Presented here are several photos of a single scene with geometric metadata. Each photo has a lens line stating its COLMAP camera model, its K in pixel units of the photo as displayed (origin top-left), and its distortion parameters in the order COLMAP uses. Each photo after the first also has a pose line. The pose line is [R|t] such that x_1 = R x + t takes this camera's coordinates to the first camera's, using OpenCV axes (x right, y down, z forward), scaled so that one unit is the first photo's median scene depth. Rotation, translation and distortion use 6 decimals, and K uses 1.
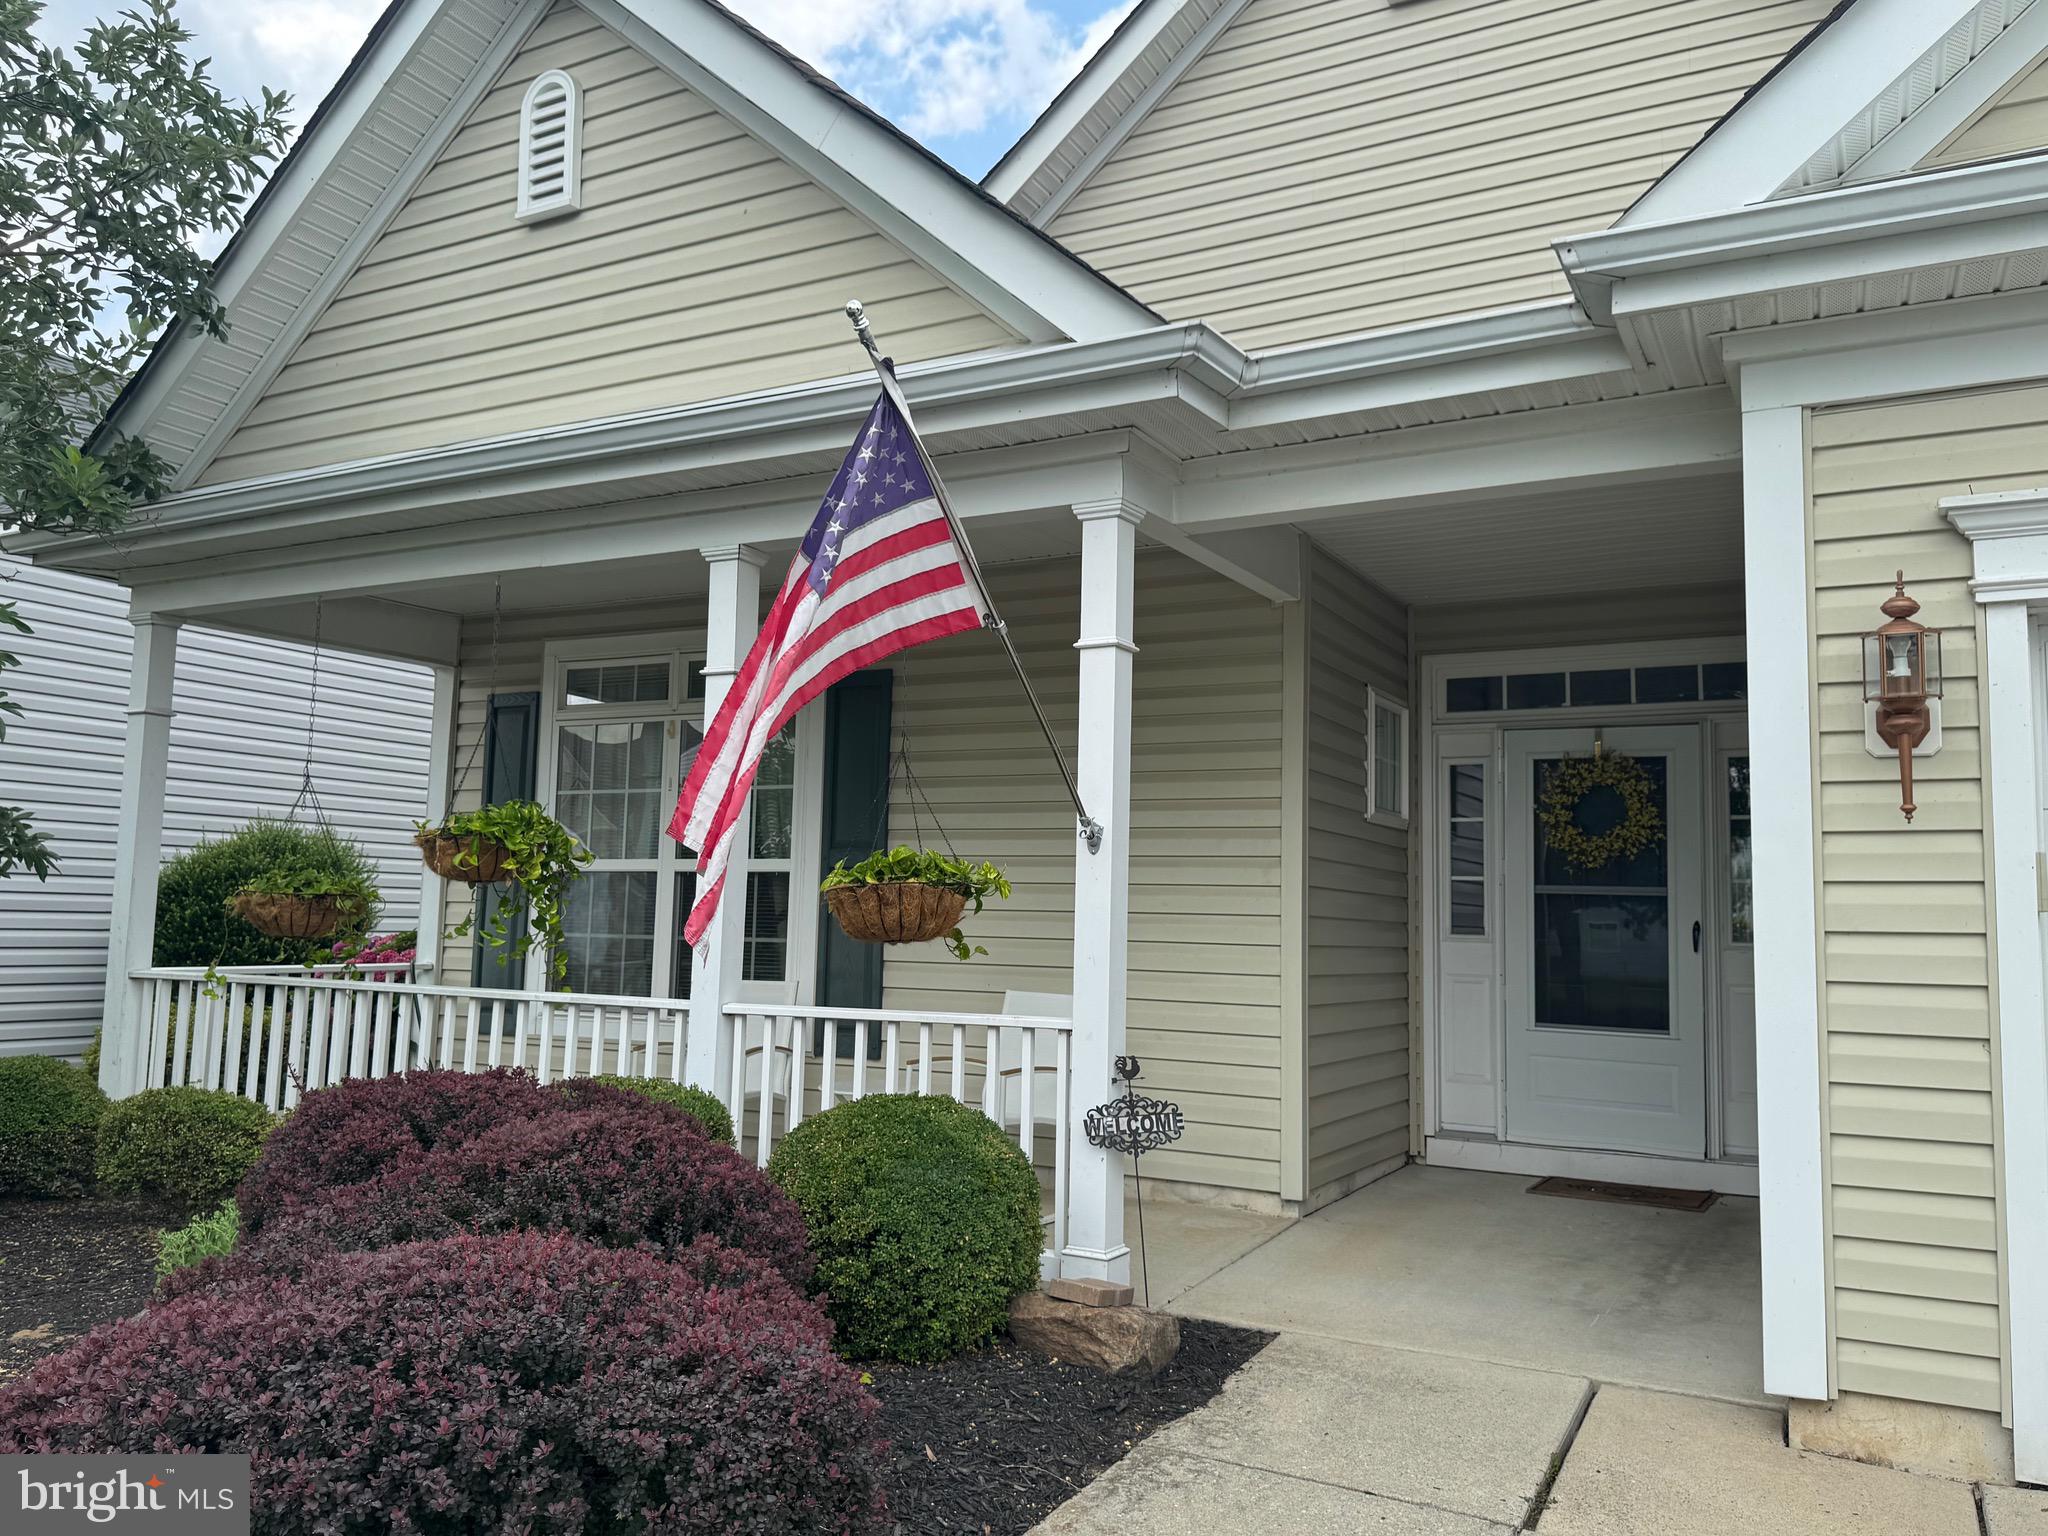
lens RADIAL K [[1545.4, 0, 1008.1], [0, 1545.4, 768.2], [0, 0, 1]] dist [0.034672, -0.015049]
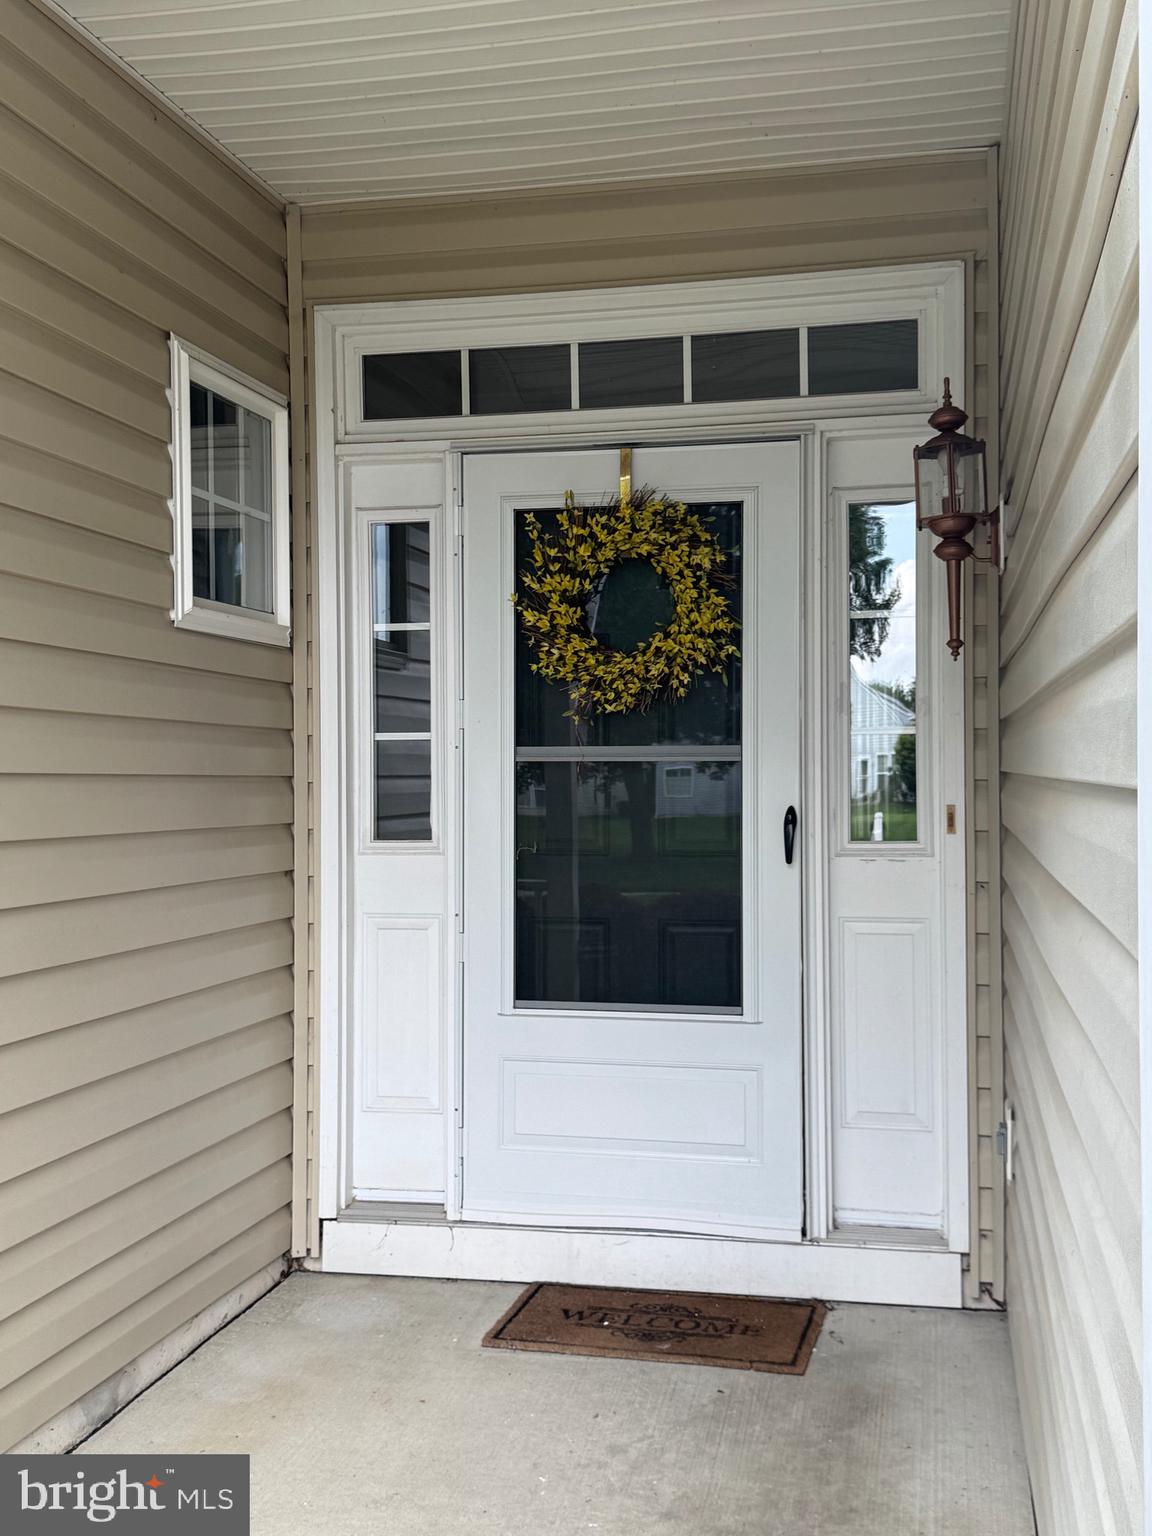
lens RADIAL K [[1754.3, 0, 574.1], [0, 1754.3, 775.5], [0, 0, 1]] dist [0.218108, 0.000000]
pose [[0.954136, -0.030207, 0.297845, 0.180843], [-0.000238, 0.994820, 0.101656, 0.024096], [-0.299372, -0.097064, 0.949186, 0.423678]]
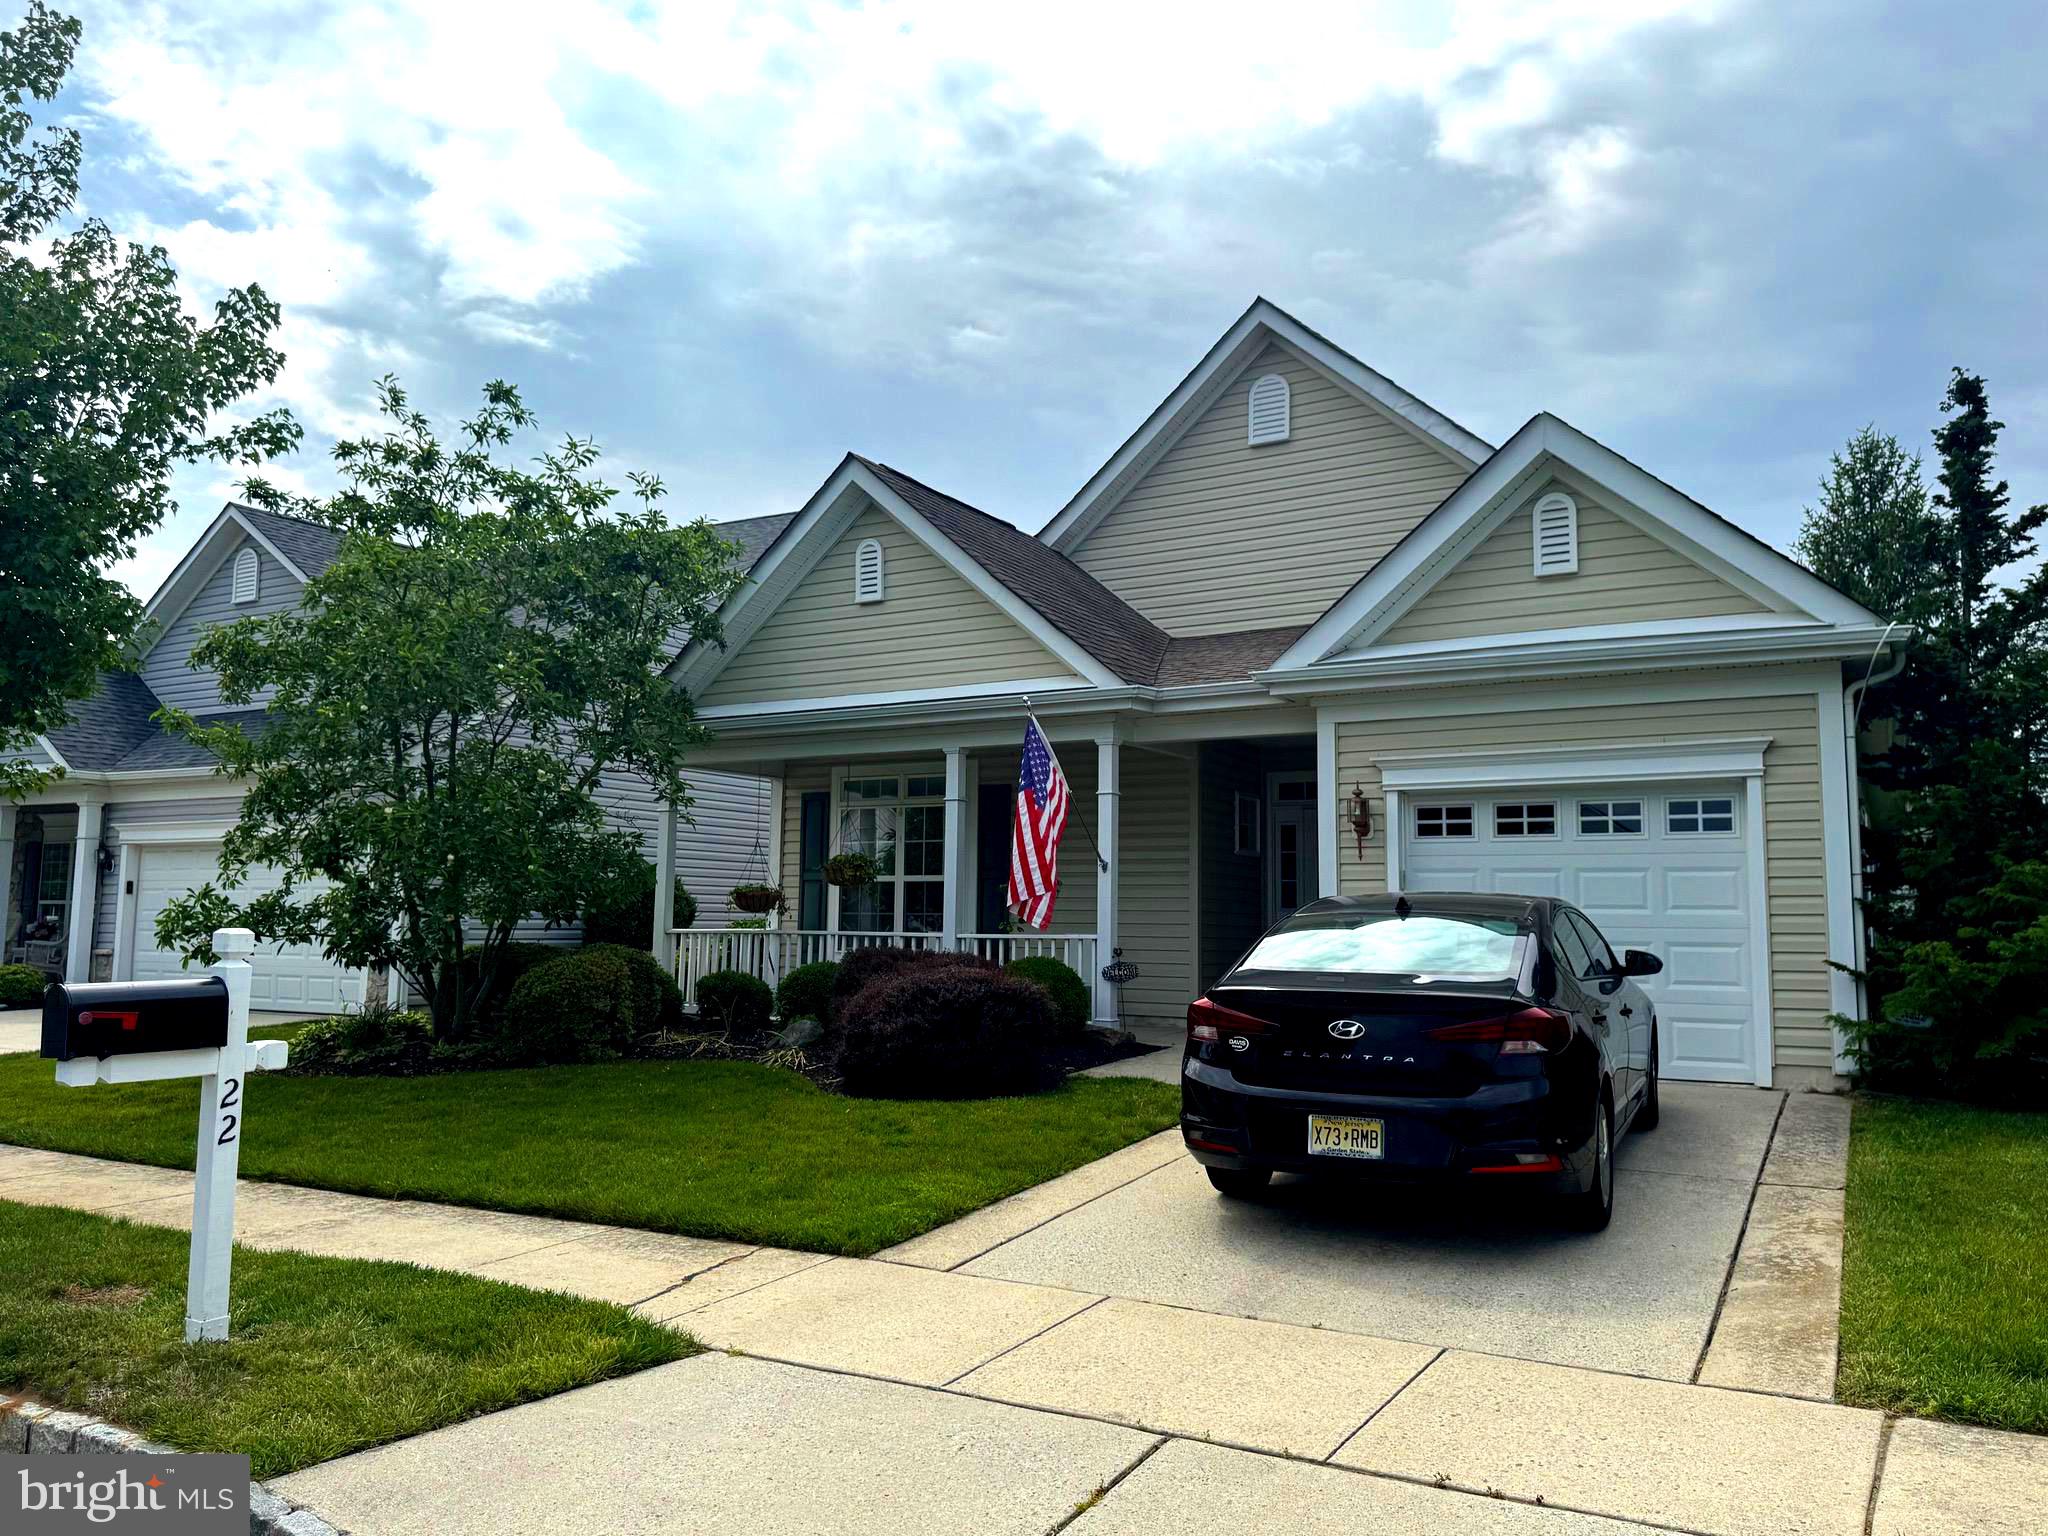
lens RADIAL K [[1465.4, 0, 1025.4], [0, 1465.4, 762.1], [0, 0, 1]] dist [0.008018, 0.000254]
pose [[0.999862, -0.012804, -0.010547, -0.034713], [0.012666, 0.999835, -0.013043, -0.069370], [0.010712, 0.012907, 0.999859, -1.019455]]
